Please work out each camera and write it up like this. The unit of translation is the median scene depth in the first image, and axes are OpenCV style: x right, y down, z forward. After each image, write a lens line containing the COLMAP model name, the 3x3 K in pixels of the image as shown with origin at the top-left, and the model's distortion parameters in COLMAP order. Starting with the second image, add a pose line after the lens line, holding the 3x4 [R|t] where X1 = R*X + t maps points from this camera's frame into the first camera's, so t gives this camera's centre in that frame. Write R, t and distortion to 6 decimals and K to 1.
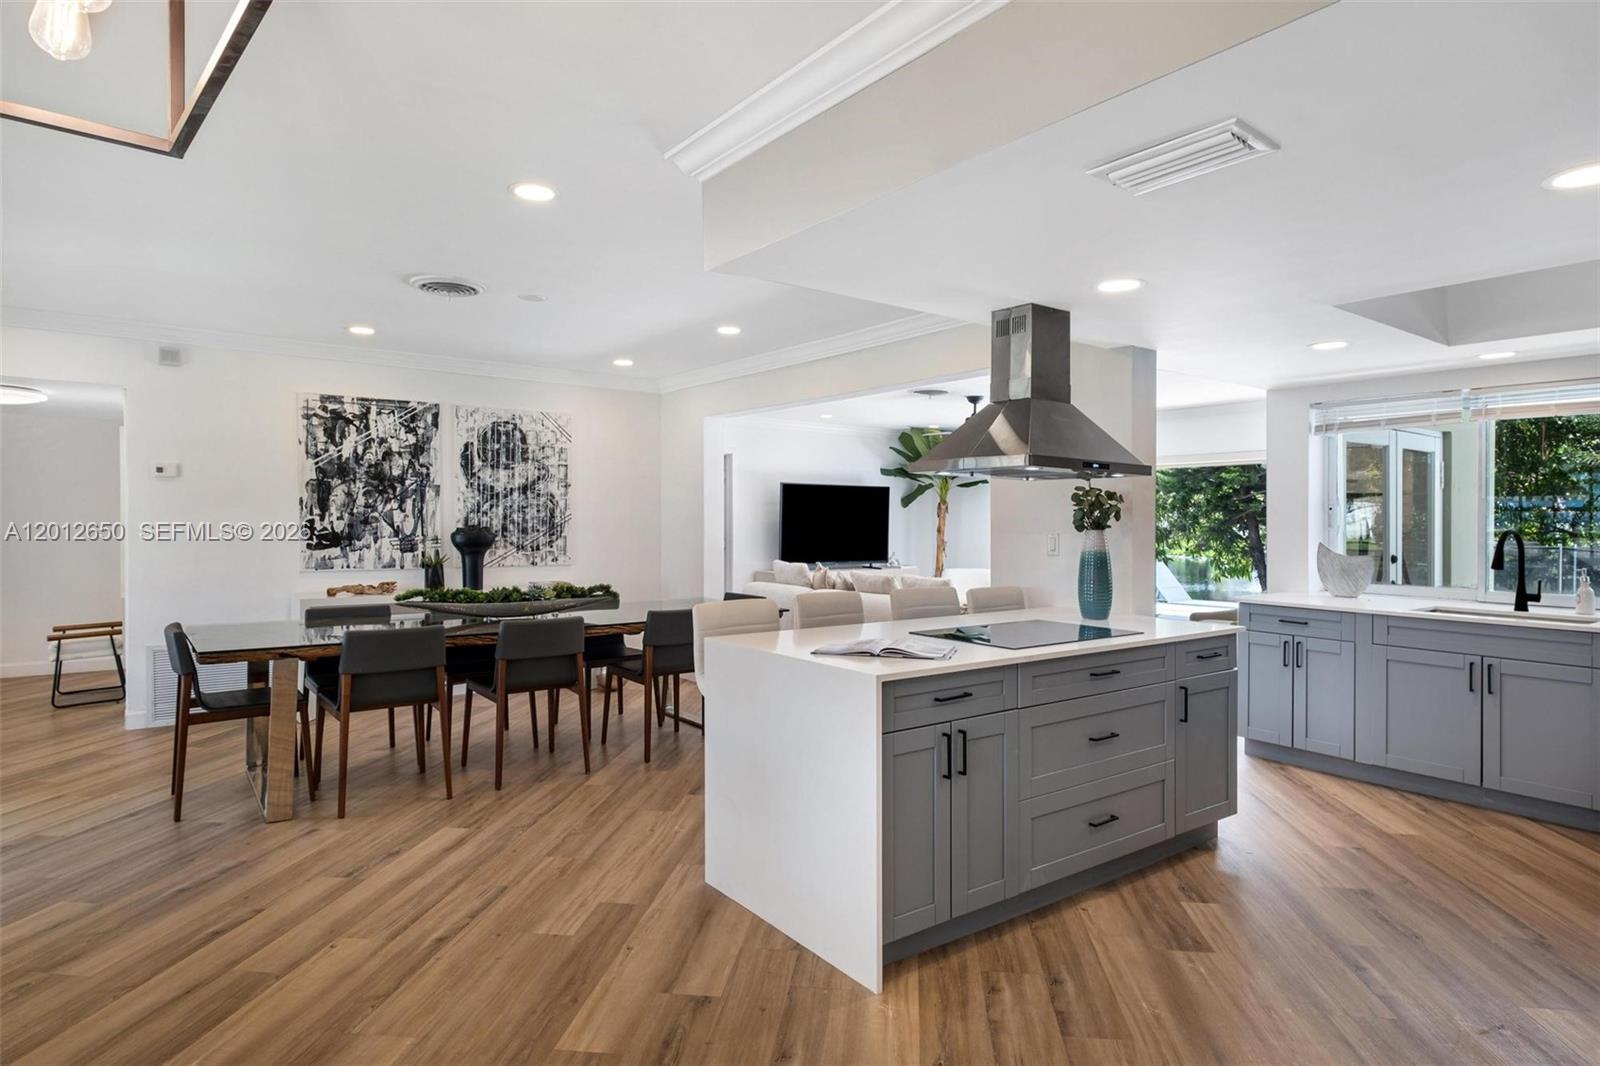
lens RADIAL K [[881.5, 0, 793.1], [0, 881.5, 542.7], [0, 0, 1]] dist [0.001744, 0.000552]
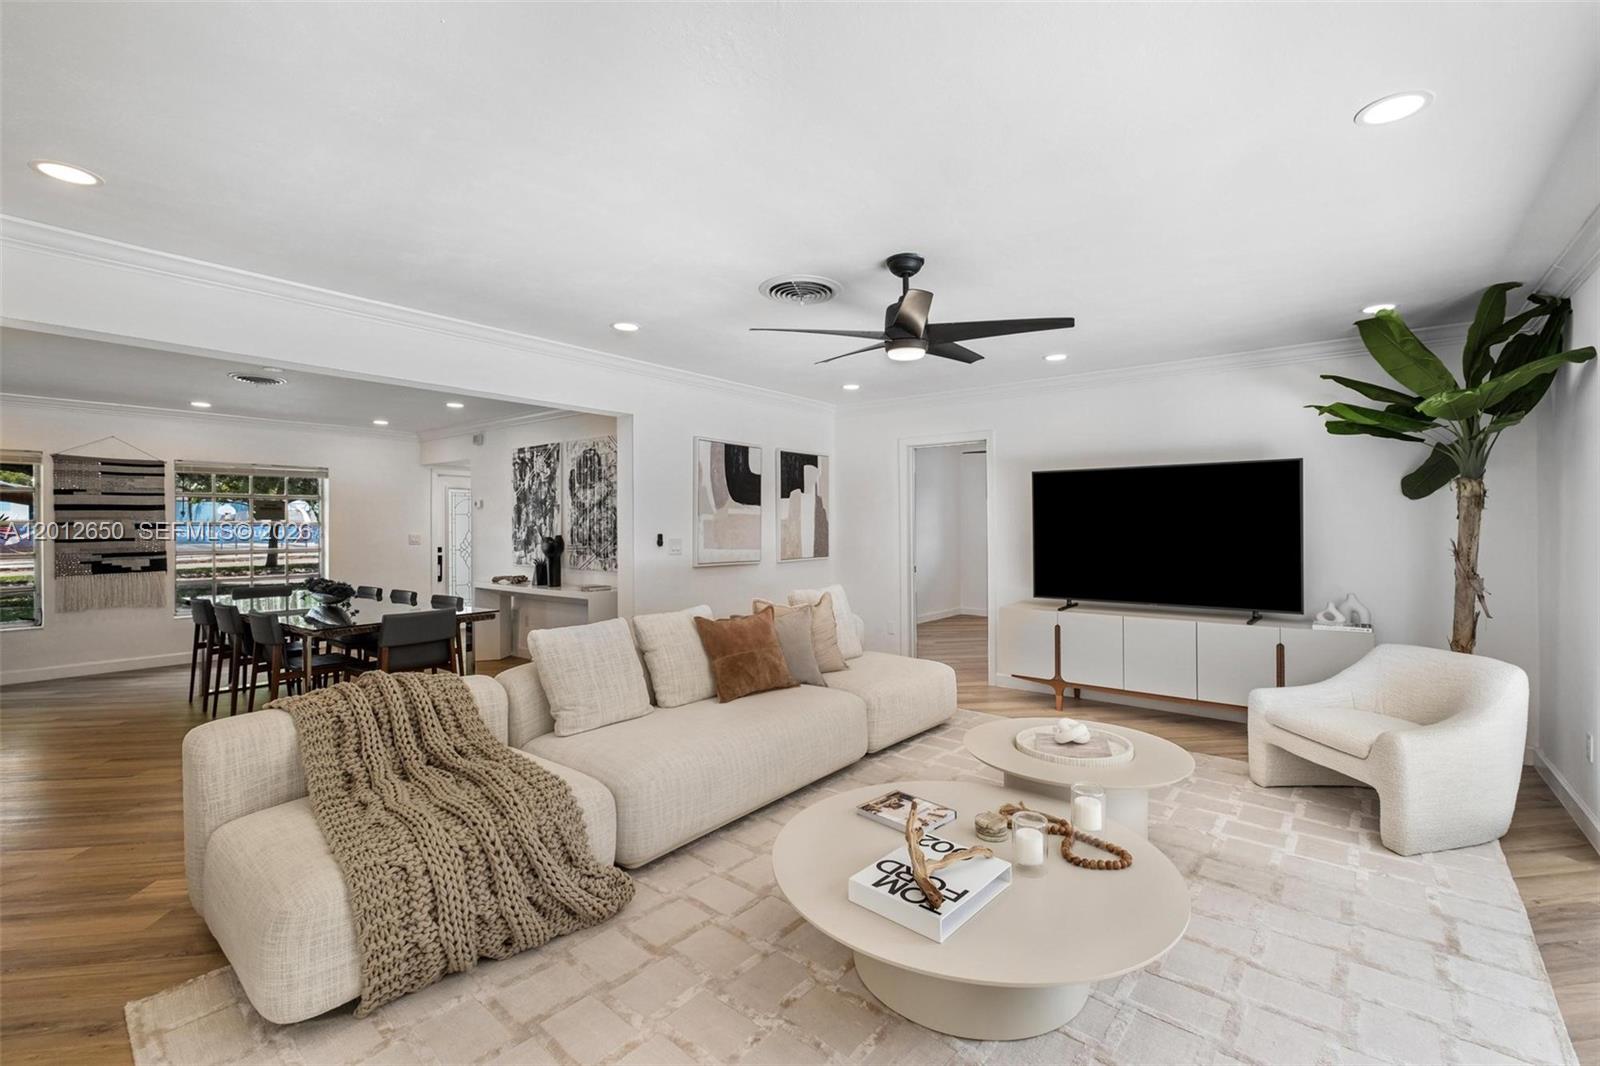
lens RADIAL K [[713.0, 0, 801.6], [0, 713.0, 528.6], [0, 0, 1]] dist [0.003832, -0.000167]
pose [[0.245413, -0.003456, -0.969412, 0.728942], [-0.017656, 0.999812, -0.008034, -0.027975], [0.969258, 0.019087, 0.245306, 1.111275]]
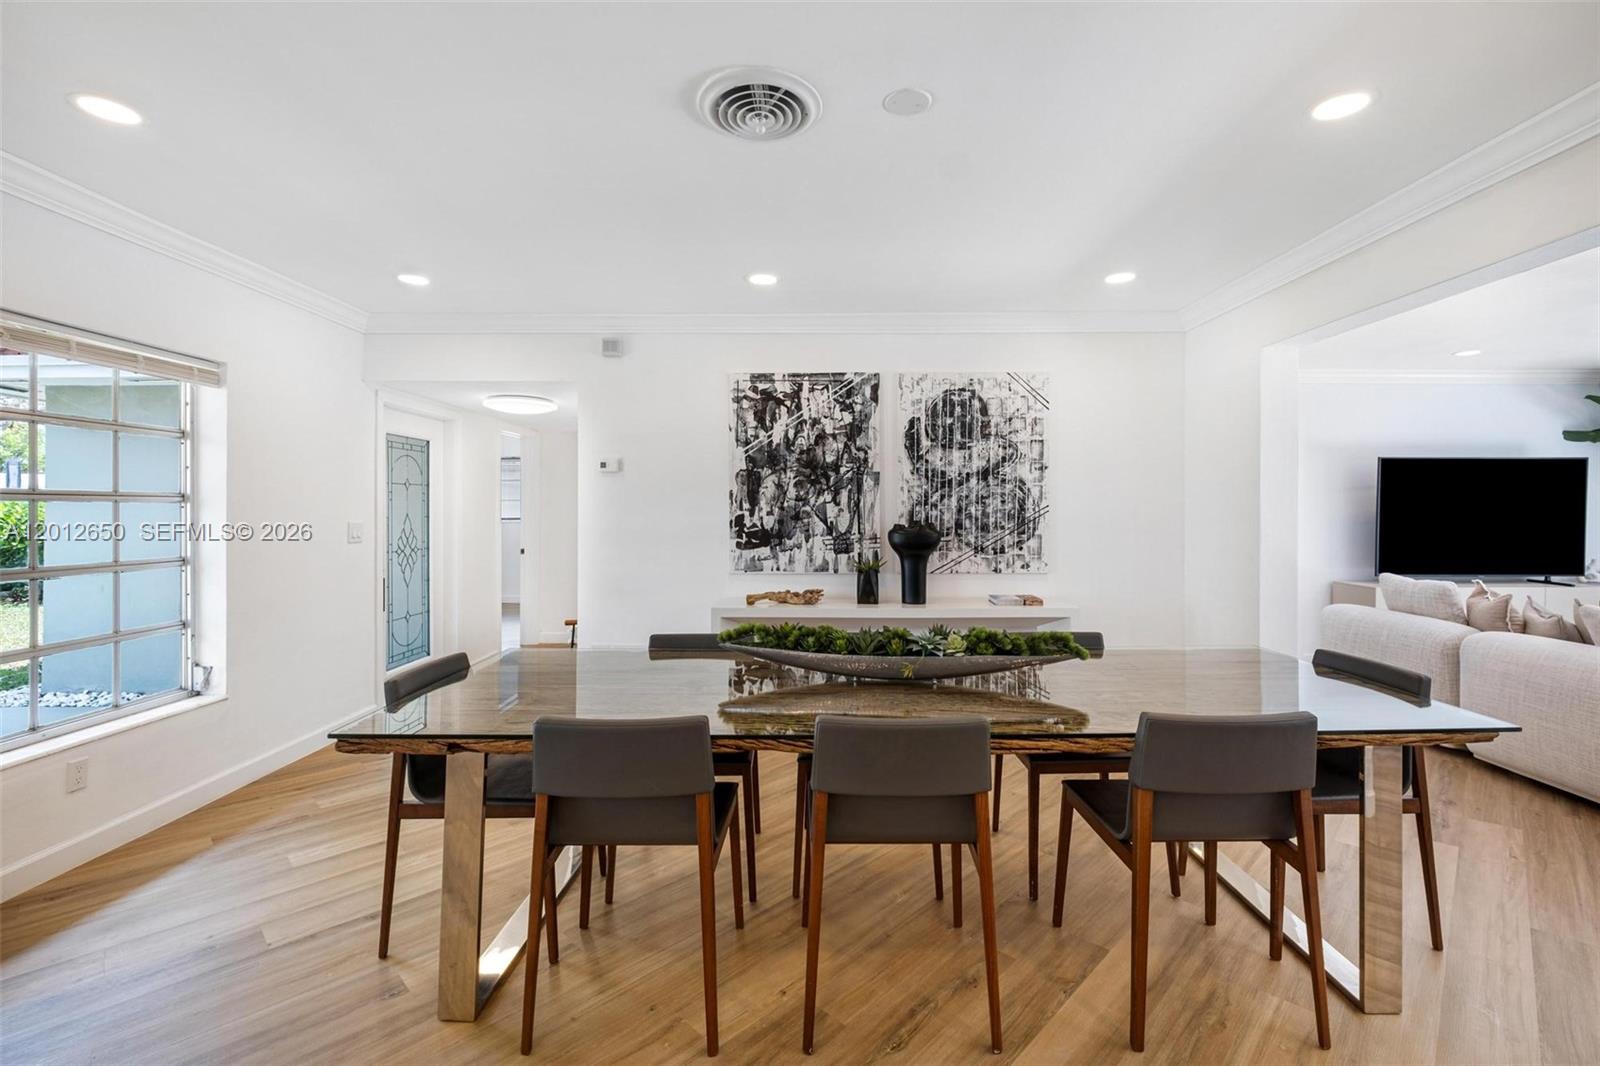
lens RADIAL K [[713.0, 0, 802.9], [0, 713.0, 523.2], [0, 0, 1]] dist [0.003832, -0.000167]
pose [[0.798302, 0.002096, -0.602253, -0.059592], [-0.008410, 0.999935, -0.007668, -0.012312], [0.602198, 0.011186, 0.798268, 0.437370]]
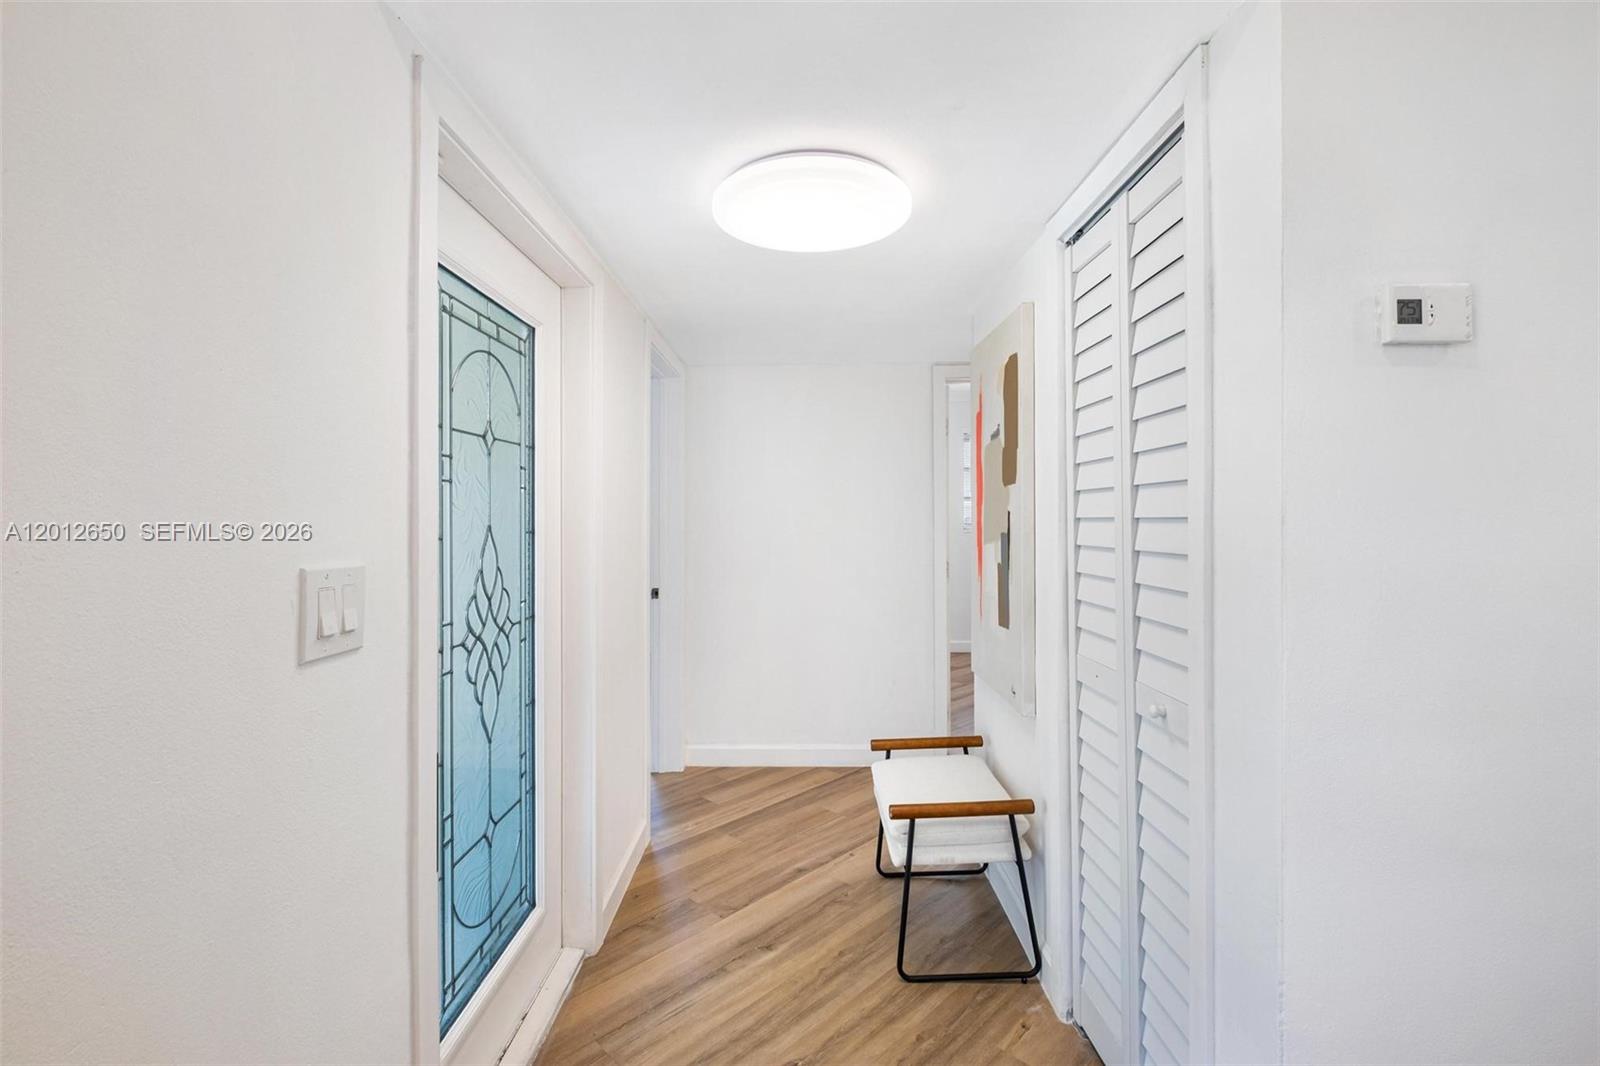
lens RADIAL K [[713.0, 0, 801.8], [0, 713.0, 527.5], [0, 0, 1]] dist [0.003832, -0.000167]
pose [[0.809489, 0.001027, -0.587134, -0.650189], [-0.009350, 0.999894, -0.011143, -0.022485], [0.587060, 0.014510, 0.809413, 0.663224]]
